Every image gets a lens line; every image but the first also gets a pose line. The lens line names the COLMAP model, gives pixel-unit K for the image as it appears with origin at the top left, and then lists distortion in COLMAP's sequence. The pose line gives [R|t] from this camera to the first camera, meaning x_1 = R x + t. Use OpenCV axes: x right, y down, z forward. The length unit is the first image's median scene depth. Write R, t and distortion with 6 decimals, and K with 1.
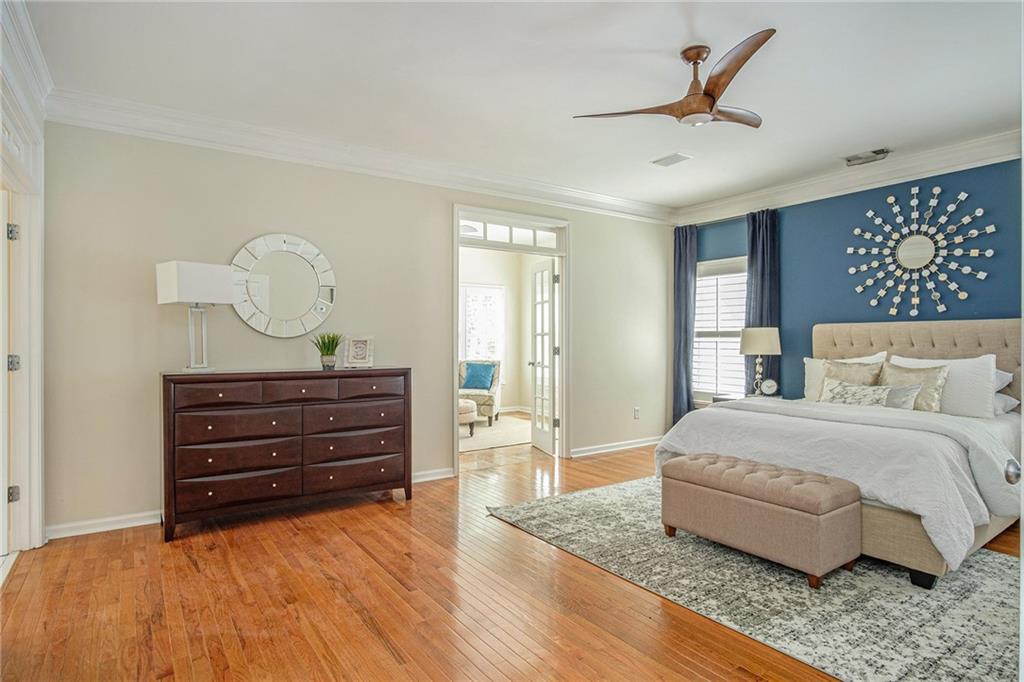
lens RADIAL K [[549.3, 0, 506.3], [0, 549.3, 341.8], [0, 0, 1]] dist [-0.021070, 0.002179]
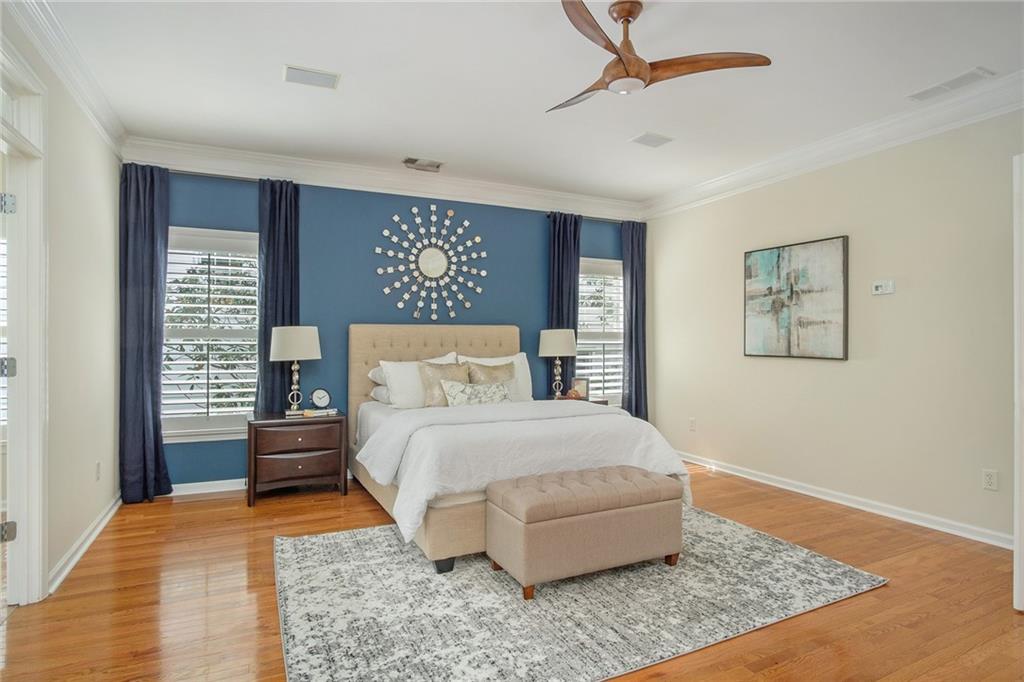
lens RADIAL K [[549.3, 0, 506.3], [0, 549.3, 341.8], [0, 0, 1]] dist [-0.021070, 0.002179]
pose [[0.150476, -0.001552, 0.988612, -0.345981], [0.003936, 0.999992, 0.000970, -0.003067], [-0.988606, 0.003745, 0.150481, 0.688336]]
